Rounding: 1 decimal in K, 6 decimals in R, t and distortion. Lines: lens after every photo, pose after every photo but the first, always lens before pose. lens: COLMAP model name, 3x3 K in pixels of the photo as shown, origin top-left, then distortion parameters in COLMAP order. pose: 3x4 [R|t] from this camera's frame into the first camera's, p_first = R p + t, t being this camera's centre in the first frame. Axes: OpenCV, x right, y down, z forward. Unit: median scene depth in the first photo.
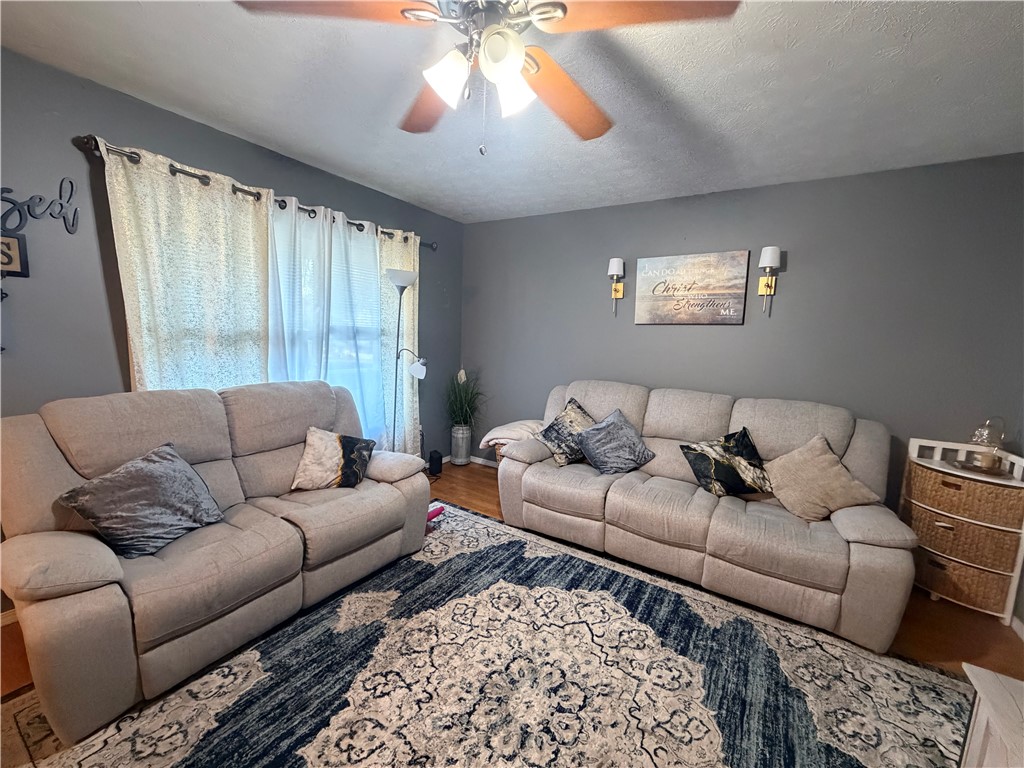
lens RADIAL K [[409.6, 0, 510.5], [0, 409.6, 384.7], [0, 0, 1]] dist [-0.000960, -0.000254]
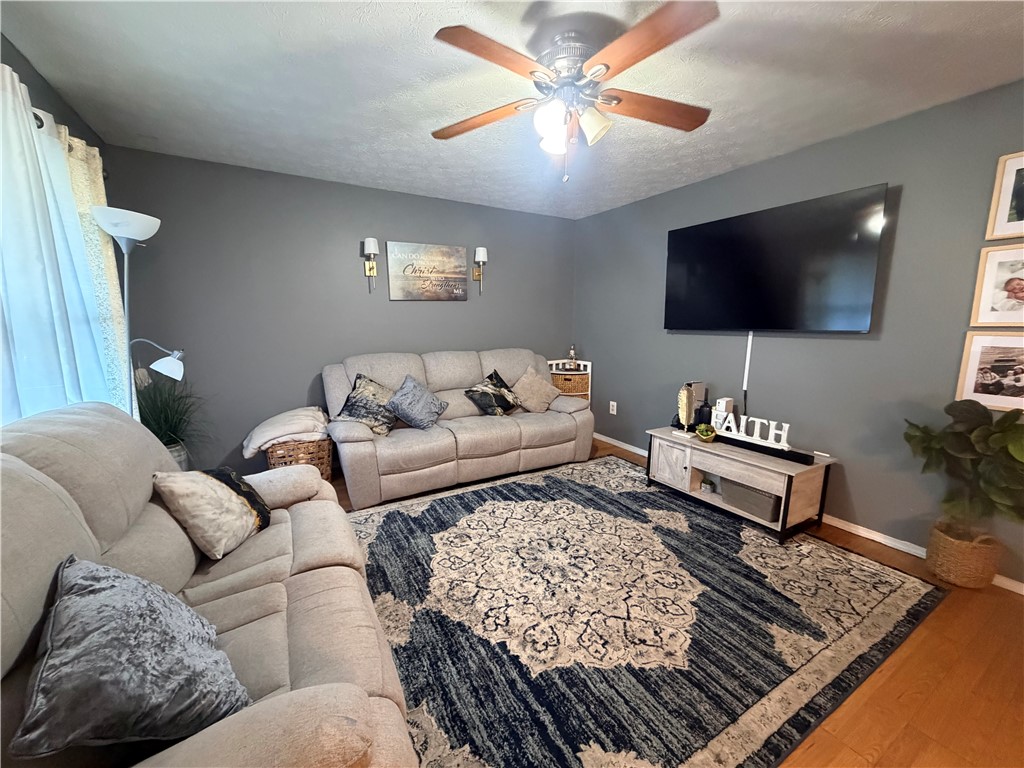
lens RADIAL K [[409.6, 0, 511.5], [0, 409.6, 385.1], [0, 0, 1]] dist [-0.000960, -0.000254]
pose [[0.456024, -0.180216, 0.871530, -0.838995], [0.131489, 0.982179, 0.134295, -0.038879], [-0.880200, 0.053354, 0.471594, 0.282569]]
